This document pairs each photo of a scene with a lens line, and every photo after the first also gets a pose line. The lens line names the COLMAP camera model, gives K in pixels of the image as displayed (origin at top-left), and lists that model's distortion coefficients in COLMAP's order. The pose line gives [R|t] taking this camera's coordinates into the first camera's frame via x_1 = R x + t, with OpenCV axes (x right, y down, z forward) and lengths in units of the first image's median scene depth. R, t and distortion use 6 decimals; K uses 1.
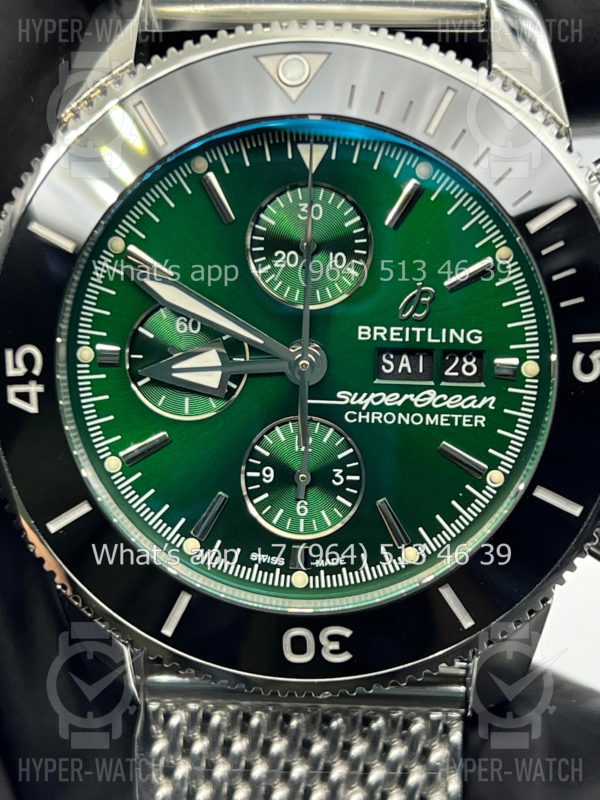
lens RADIAL K [[1809.7, 0, 300.0], [0, 1809.7, 400.0], [0, 0, 1]] dist [0.288396, -2.930855]
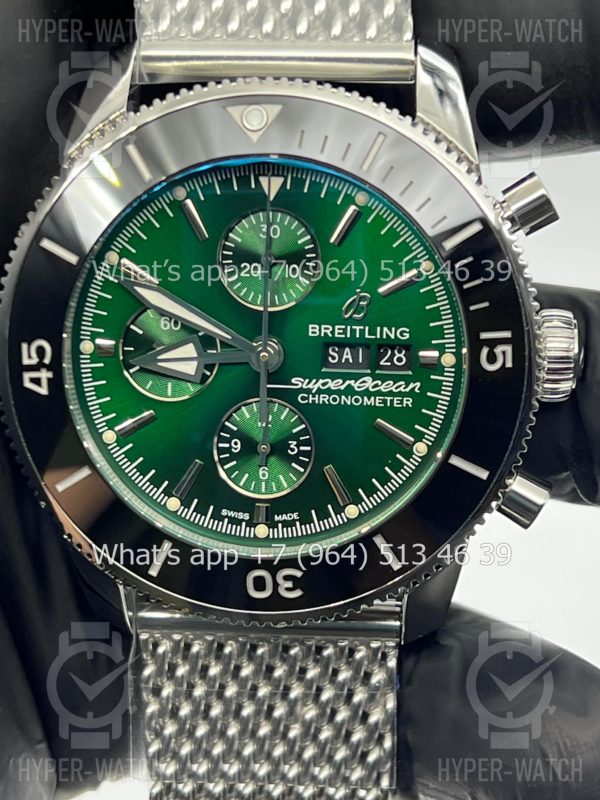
lens RADIAL K [[1809.7, 0, 300.0], [0, 1809.7, 400.0], [0, 0, 1]] dist [0.288396, -2.930855]
pose [[0.999930, 0.002738, -0.011496, 0.040189], [-0.002654, 0.999970, 0.007275, 0.001344], [0.011516, -0.007244, 0.999907, -0.226551]]
